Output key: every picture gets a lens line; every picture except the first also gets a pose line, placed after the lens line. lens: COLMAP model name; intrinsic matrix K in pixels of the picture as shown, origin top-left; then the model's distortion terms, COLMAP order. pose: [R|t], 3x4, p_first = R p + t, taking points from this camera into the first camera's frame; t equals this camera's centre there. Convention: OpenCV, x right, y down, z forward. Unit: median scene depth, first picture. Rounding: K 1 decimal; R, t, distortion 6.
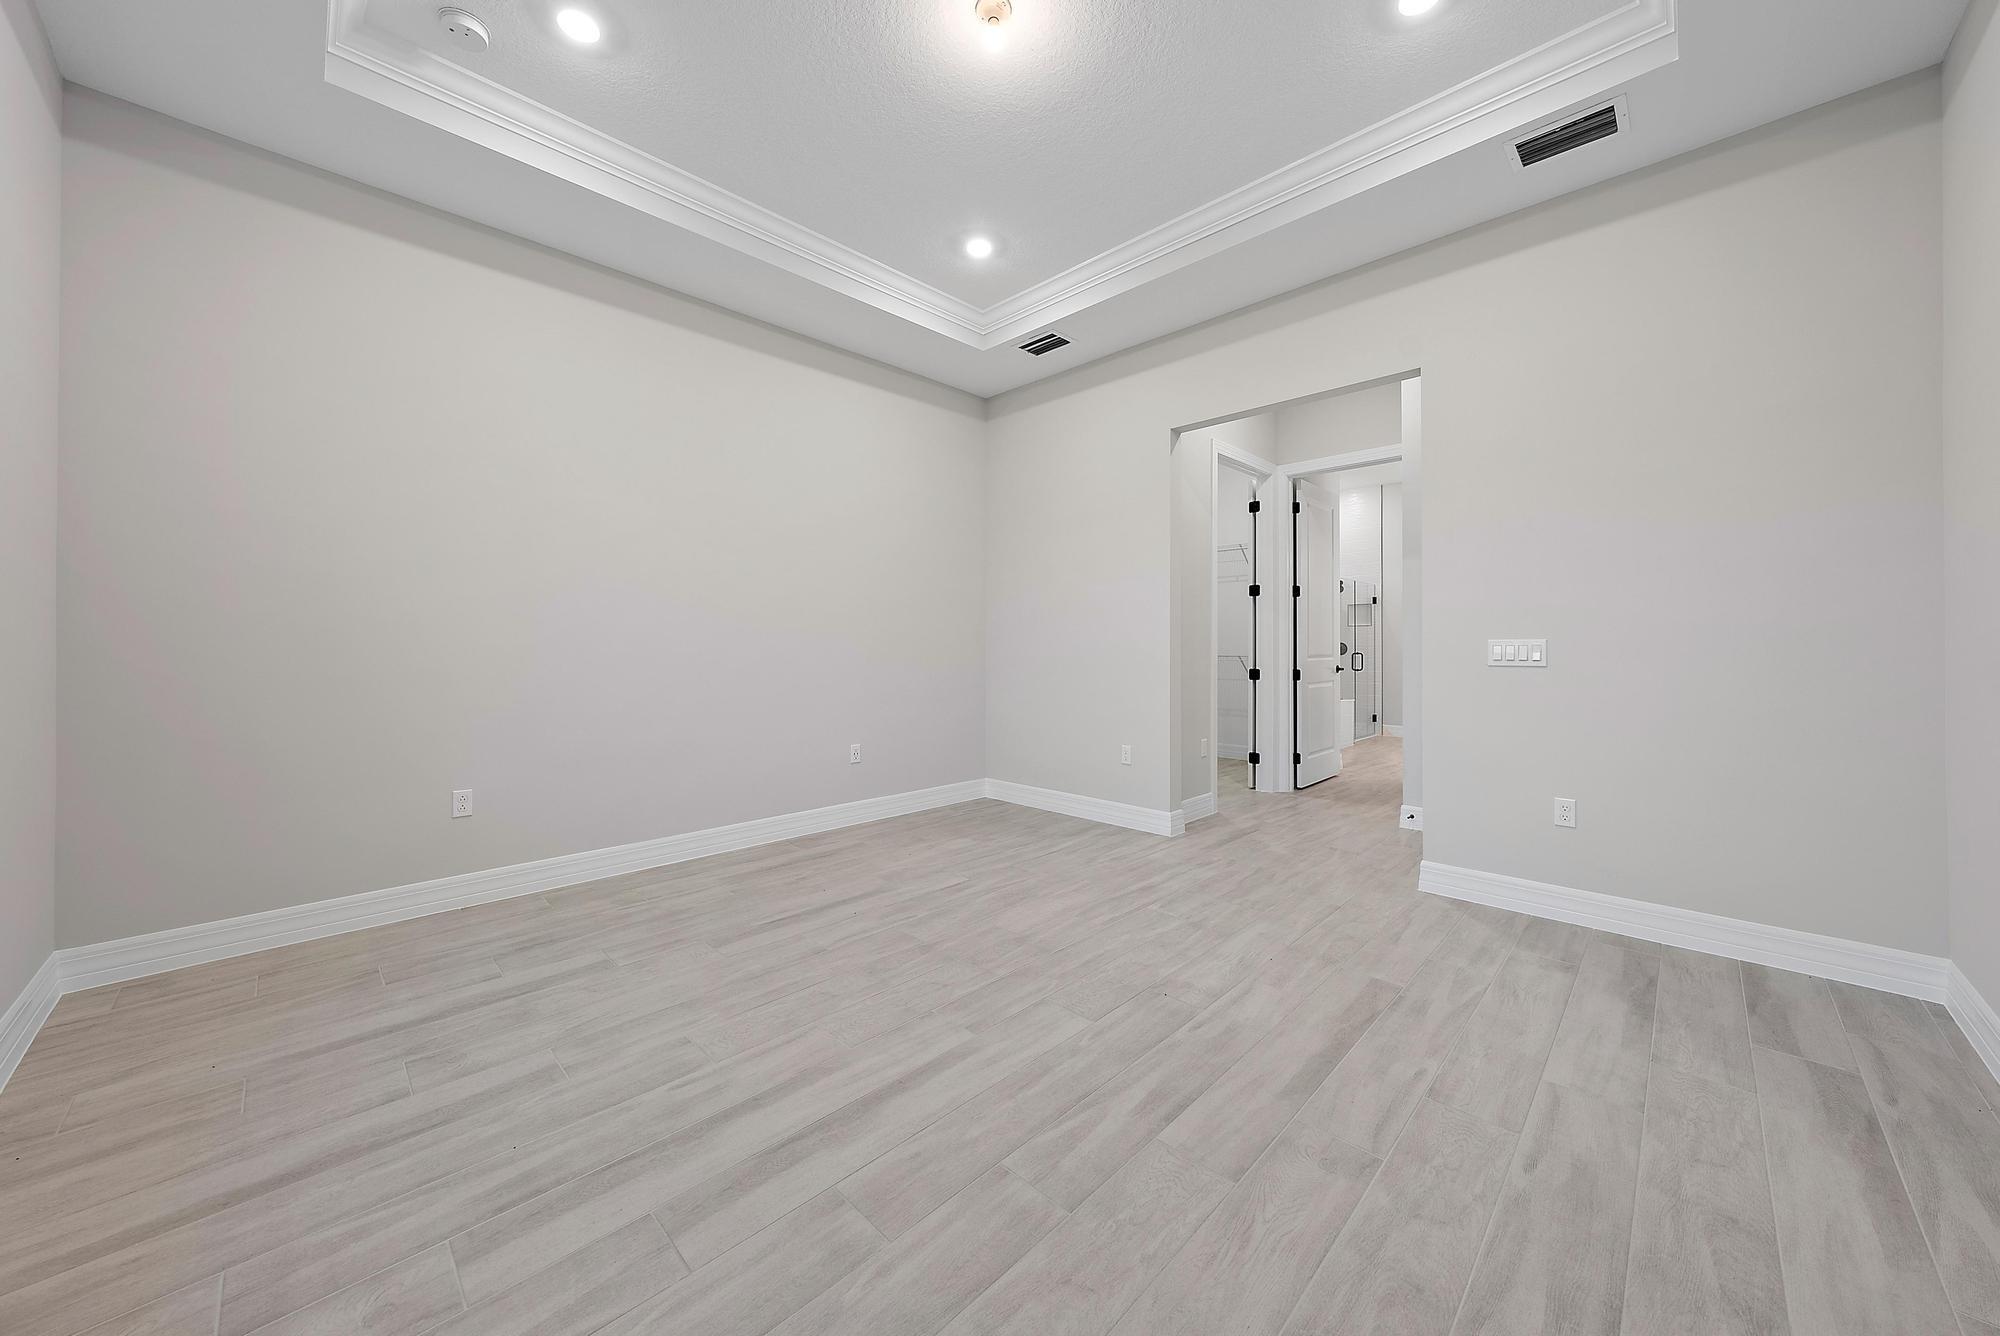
lens RADIAL K [[708.7, 0, 996.2], [0, 708.7, 657.0], [0, 0, 1]] dist [-0.001477, -0.000080]
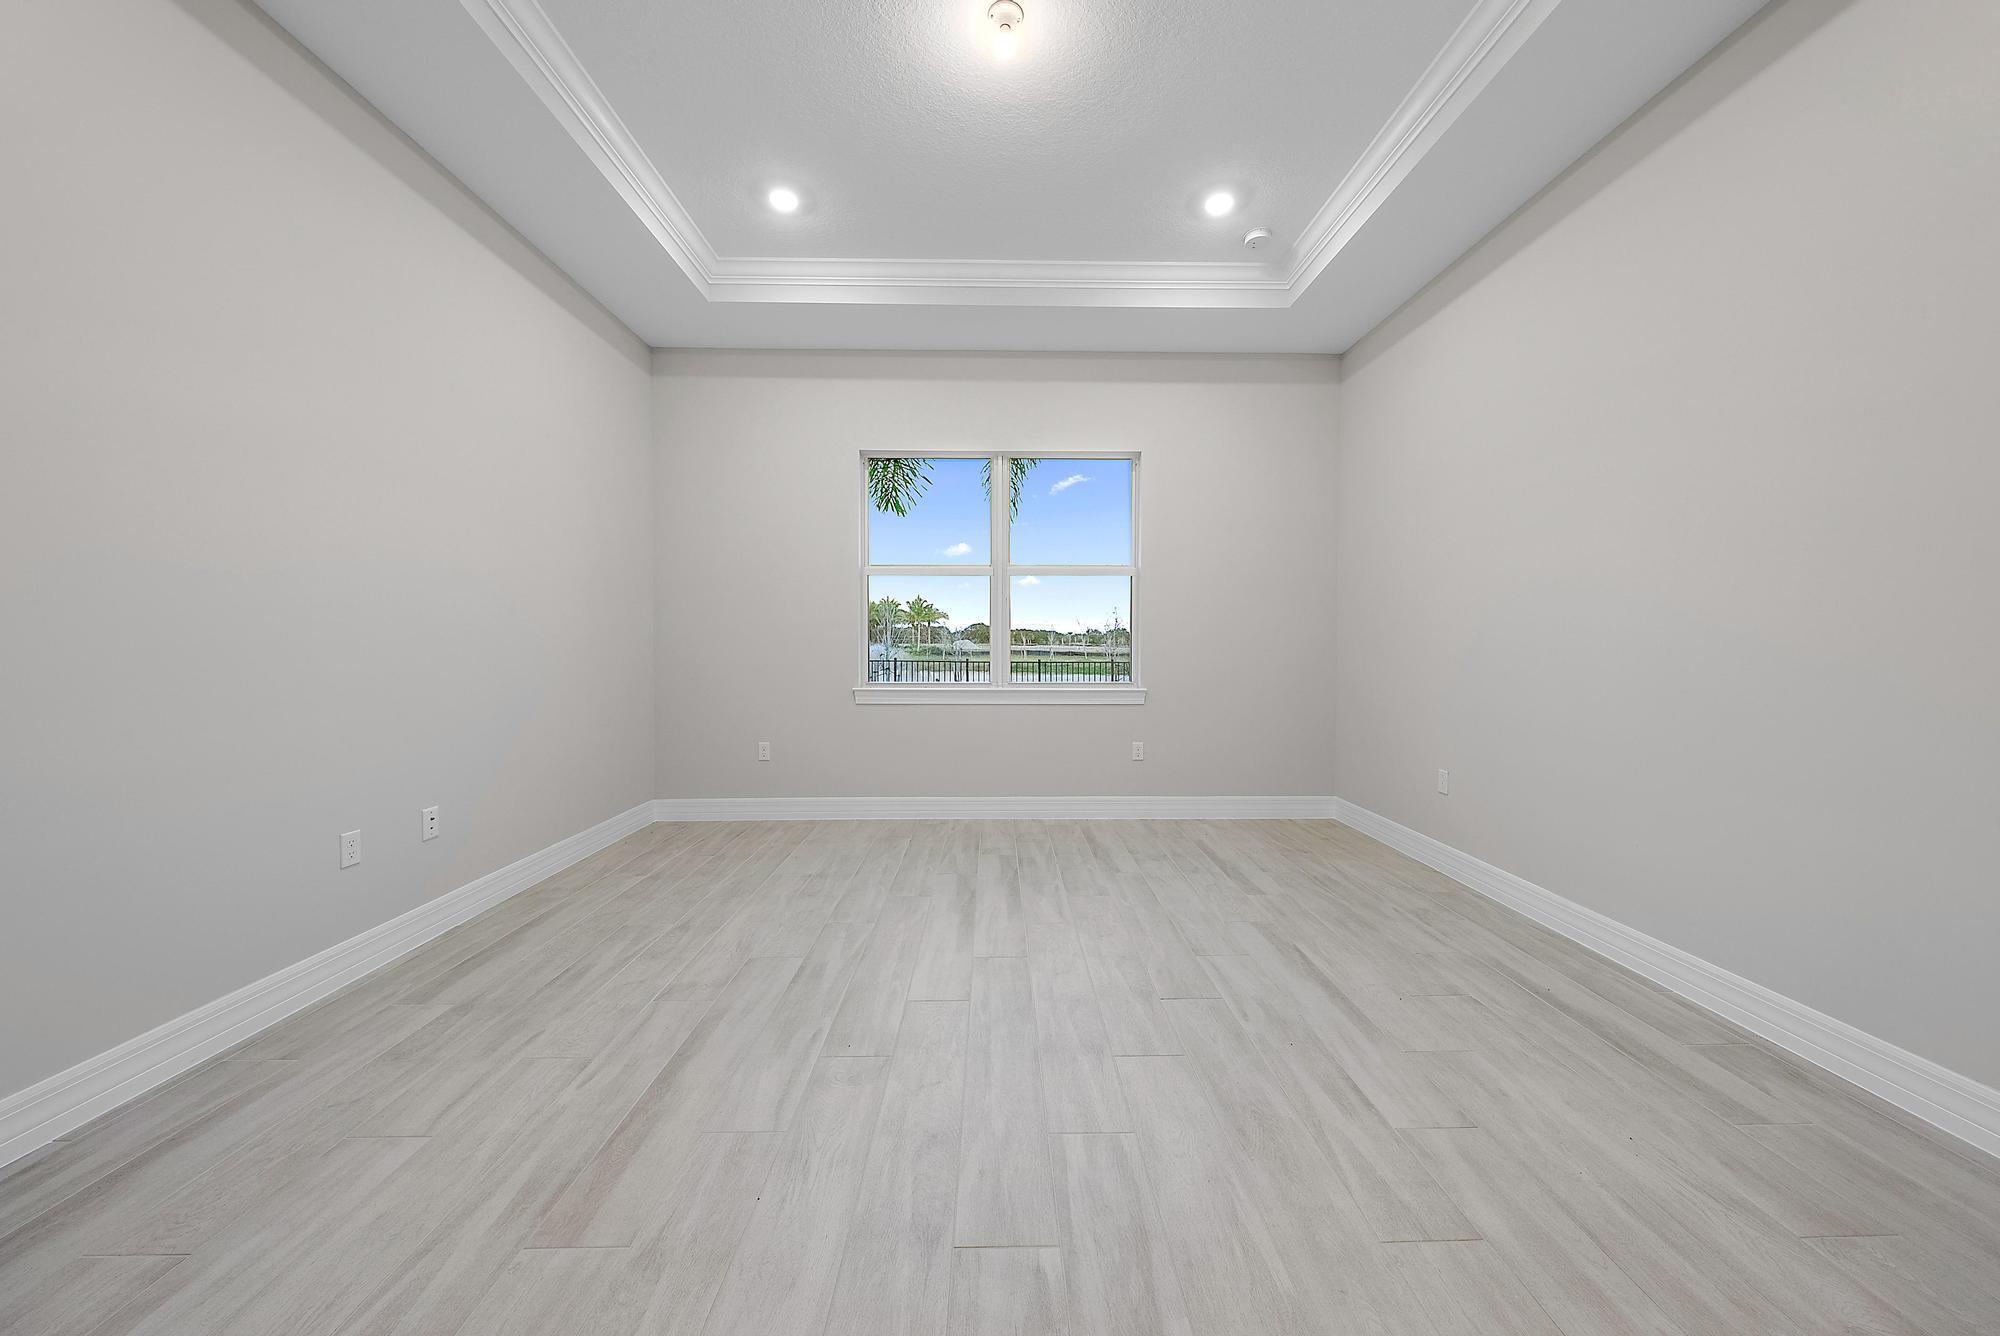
lens RADIAL K [[697.4, 0, 999.4], [0, 697.4, 654.6], [0, 0, 1]] dist [0.001764, 0.000076]
pose [[-0.703796, 0.011385, -0.710311, 0.750439], [-0.014019, 0.999454, 0.029910, -0.026066], [0.710264, 0.031008, -0.703252, 1.766461]]
